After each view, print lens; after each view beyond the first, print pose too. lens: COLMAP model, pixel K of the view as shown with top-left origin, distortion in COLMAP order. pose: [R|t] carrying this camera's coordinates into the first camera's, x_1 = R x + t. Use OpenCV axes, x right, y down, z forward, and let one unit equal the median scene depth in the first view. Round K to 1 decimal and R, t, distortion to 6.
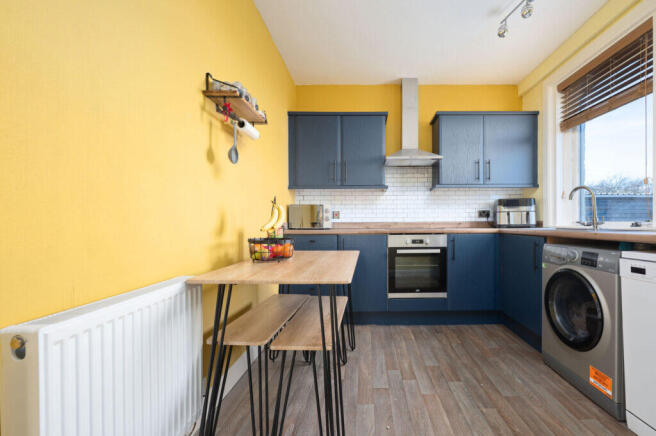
lens RADIAL K [[260.6, 0, 322.0], [0, 260.6, 222.8], [0, 0, 1]] dist [-0.003036, -0.001180]
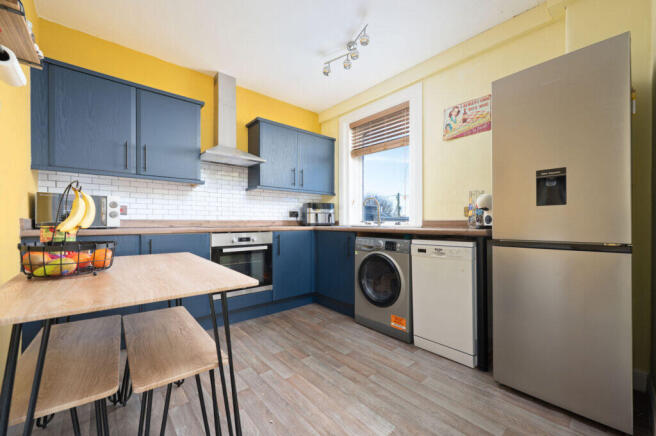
lens RADIAL K [[260.6, 0, 321.1], [0, 260.6, 221.8], [0, 0, 1]] dist [-0.003036, -0.001180]
pose [[0.747539, 0.006740, 0.664184, -0.113032], [-0.008365, 0.999965, -0.000732, 0.000326], [-0.664166, -0.005009, 0.747569, 0.043665]]
